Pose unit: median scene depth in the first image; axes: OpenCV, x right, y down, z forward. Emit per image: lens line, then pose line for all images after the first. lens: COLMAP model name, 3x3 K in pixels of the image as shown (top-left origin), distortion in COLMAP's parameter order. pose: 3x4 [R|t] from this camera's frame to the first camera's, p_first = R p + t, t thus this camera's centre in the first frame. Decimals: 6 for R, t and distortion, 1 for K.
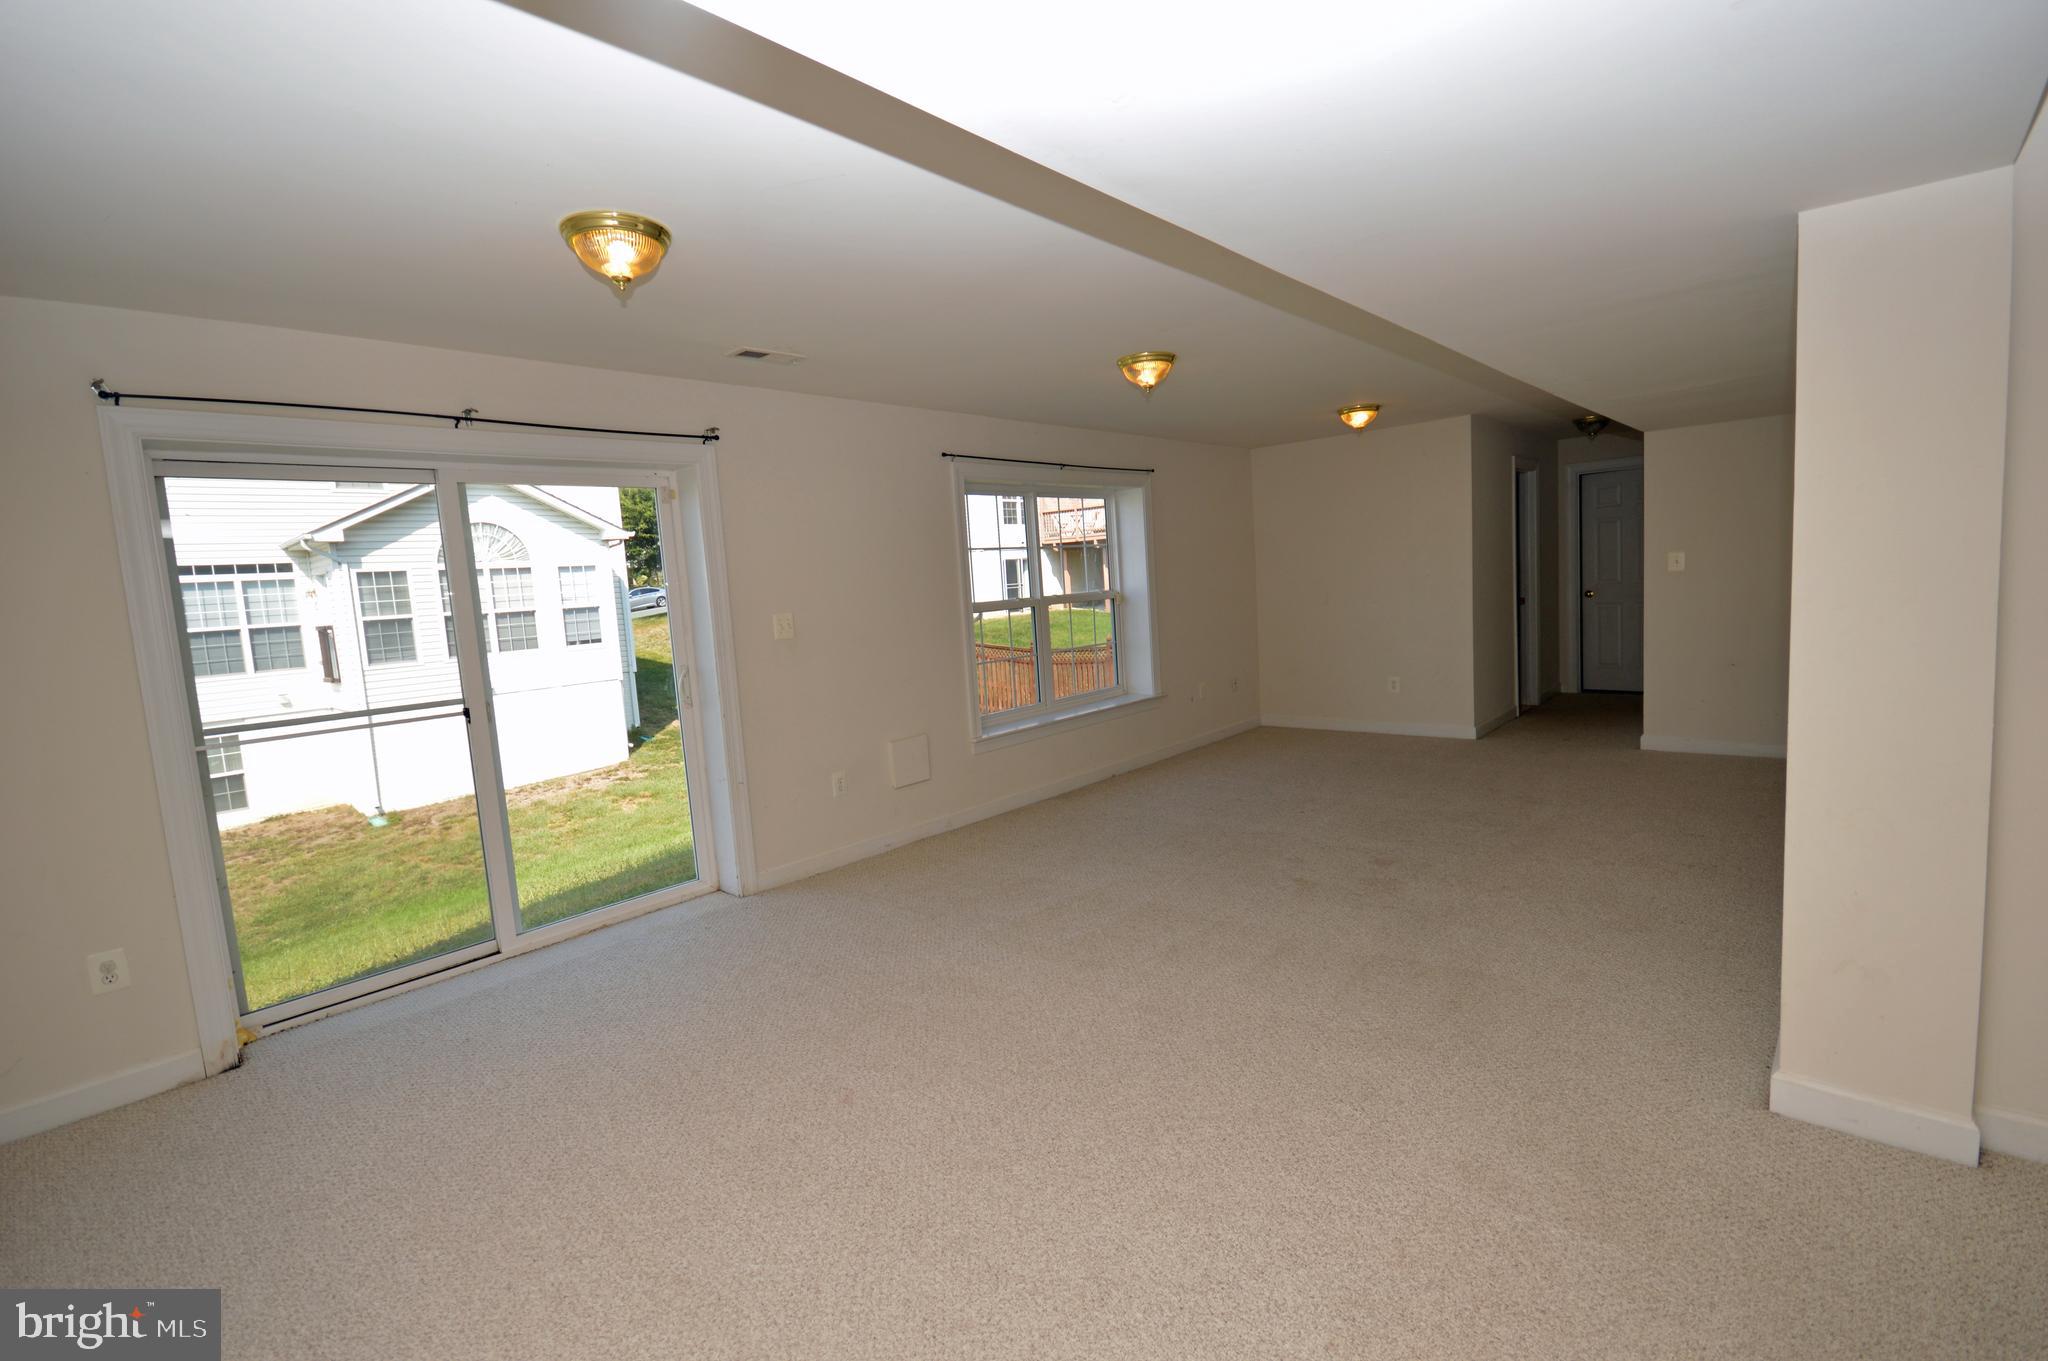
lens RADIAL K [[902.5, 0, 1014.0], [0, 902.5, 673.4], [0, 0, 1]] dist [0.017136, -0.017176]
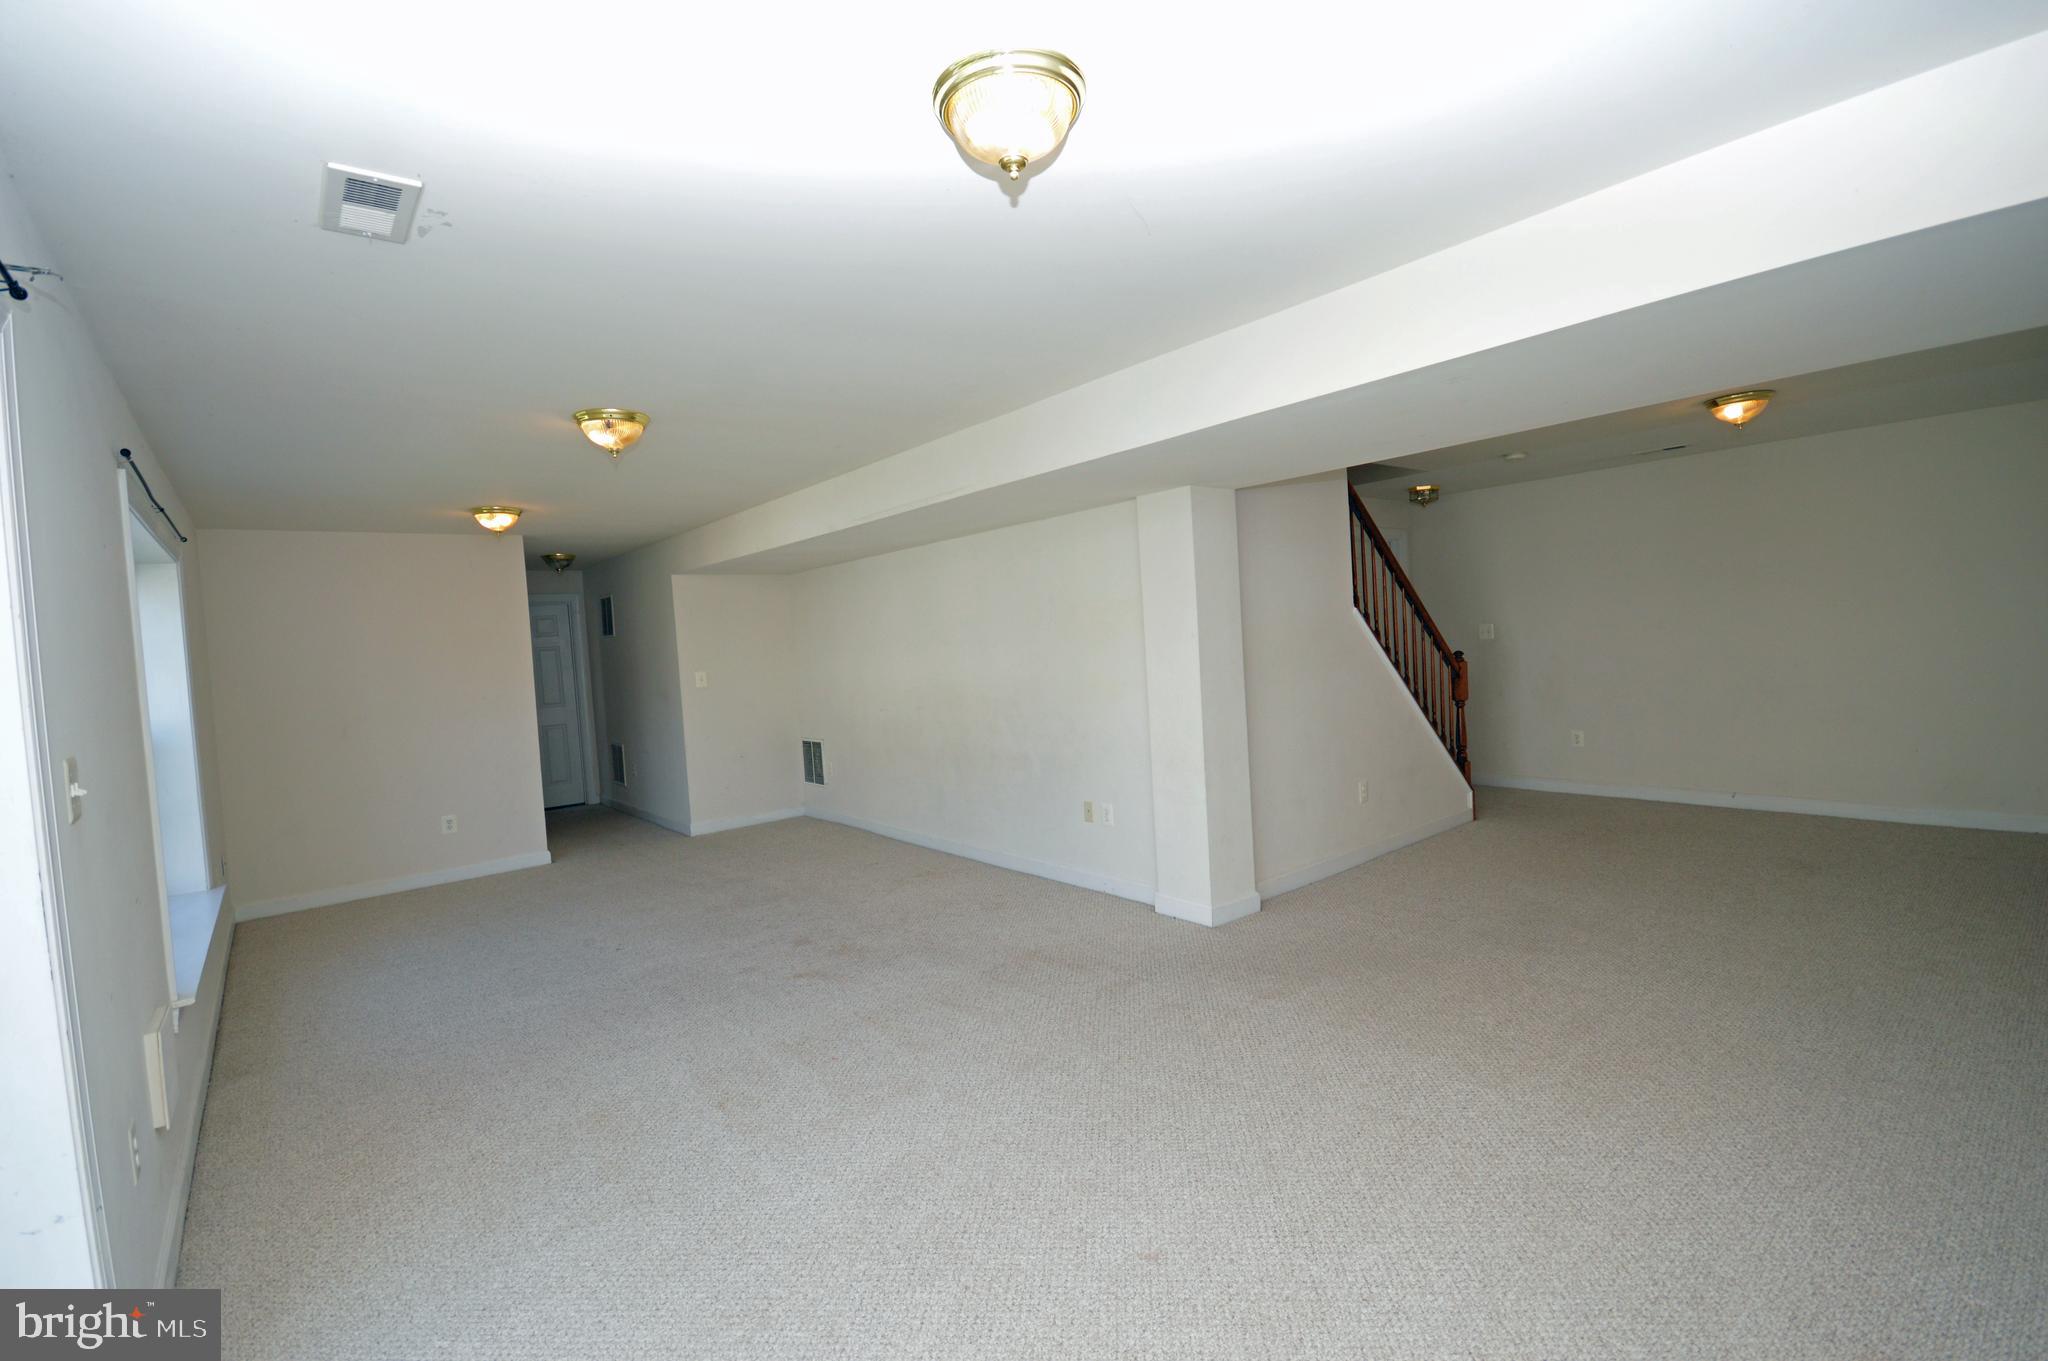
lens RADIAL K [[902.5, 0, 1014.0], [0, 902.5, 673.4], [0, 0, 1]] dist [0.017136, -0.017176]
pose [[0.146031, 0.016073, 0.989149, -0.601615], [0.149024, 0.988101, -0.038056, -0.026320], [-0.977991, 0.152964, 0.141899, 0.539018]]
